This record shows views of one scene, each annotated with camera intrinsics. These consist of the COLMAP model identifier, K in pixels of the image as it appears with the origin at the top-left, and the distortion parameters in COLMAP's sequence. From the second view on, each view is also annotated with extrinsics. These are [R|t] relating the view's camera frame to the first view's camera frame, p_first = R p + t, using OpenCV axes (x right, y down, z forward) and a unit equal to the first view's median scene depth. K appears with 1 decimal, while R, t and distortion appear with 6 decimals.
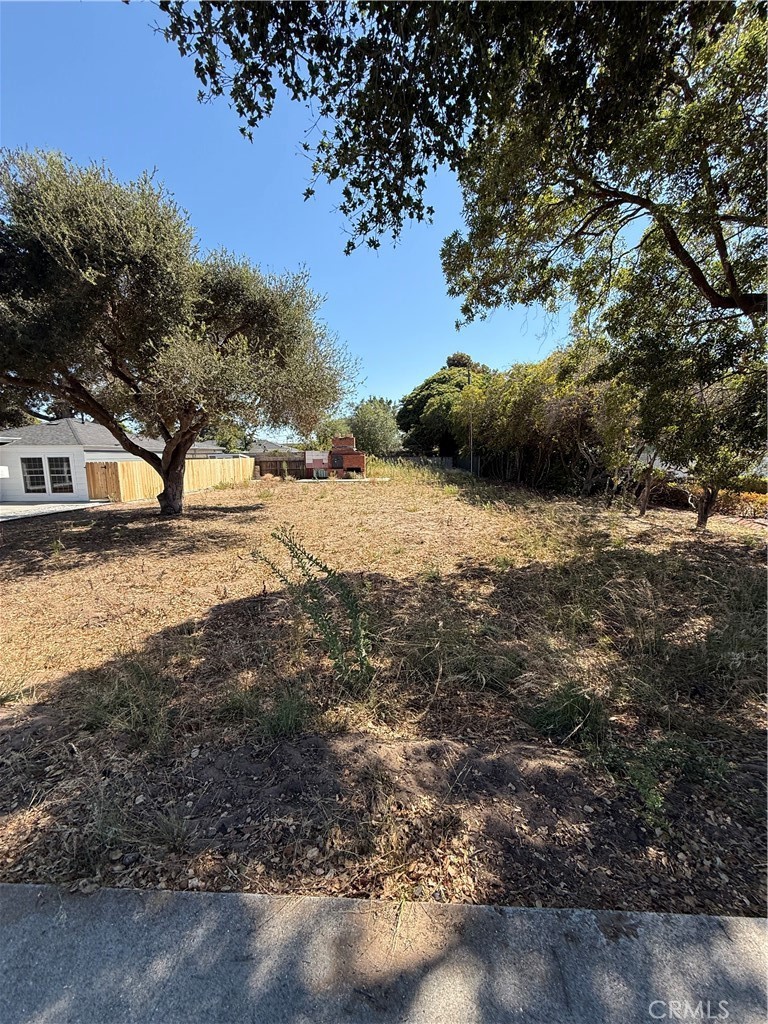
lens RADIAL K [[414.6, 0, 384.0], [0, 414.6, 512.0], [0, 0, 1]] dist [0.012733, -0.000069]
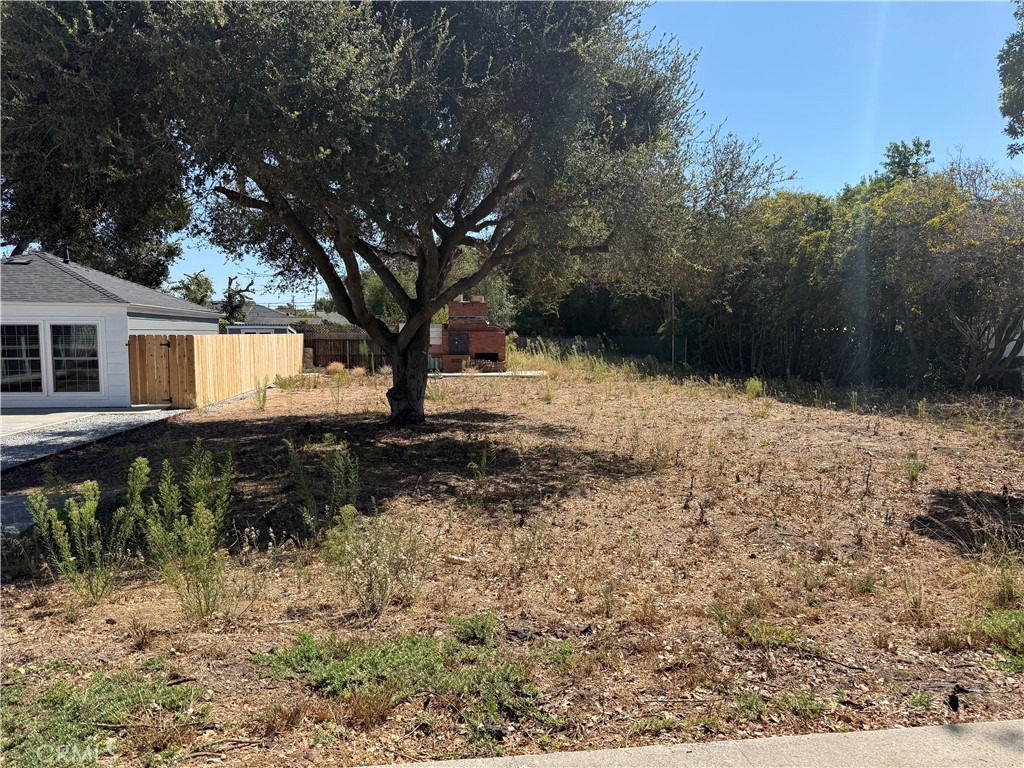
lens RADIAL K [[734.7, 0, 512.0], [0, 734.7, 384.0], [0, 0, 1]] dist [0.129566, -0.199144]
pose [[0.982851, 0.002141, 0.184389, -0.399588], [0.011002, 0.997470, -0.070227, 0.017128], [-0.184073, 0.071051, 0.980341, -0.033964]]
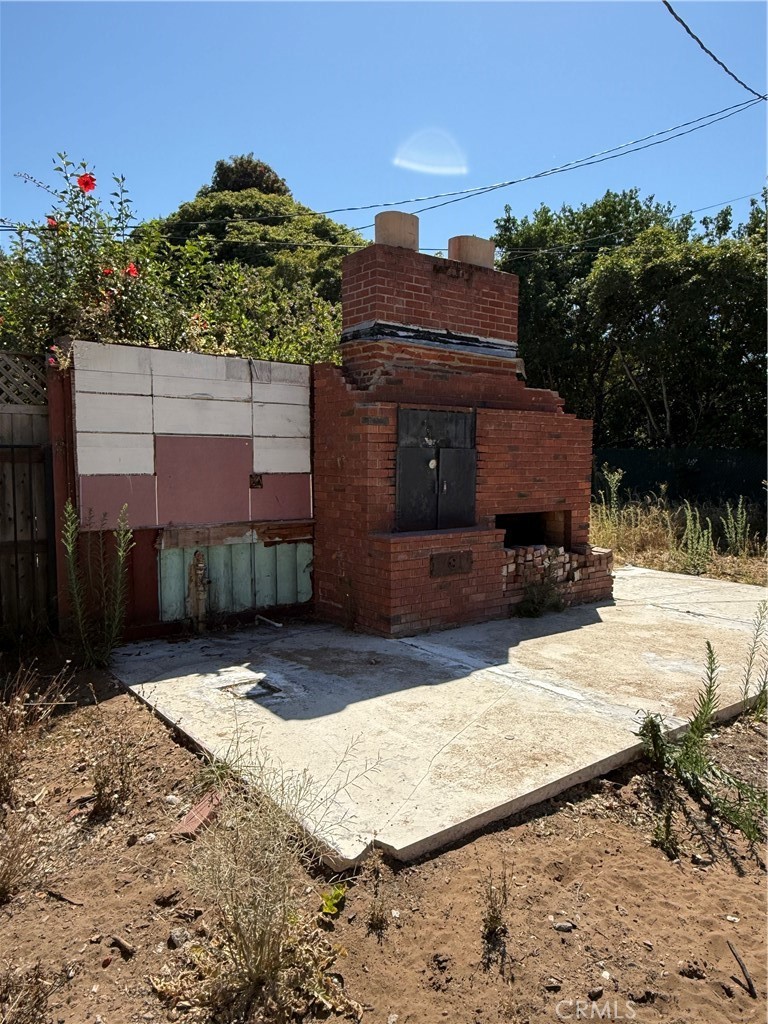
lens RADIAL K [[714.0, 0, 384.0], [0, 714.0, 512.0], [0, 0, 1]] dist [-0.003272, -0.000343]
pose [[0.735046, -0.034822, 0.677122, -0.437258], [0.076125, 0.996604, -0.031385, -0.179855], [-0.673730, 0.074615, 0.735201, 1.512543]]
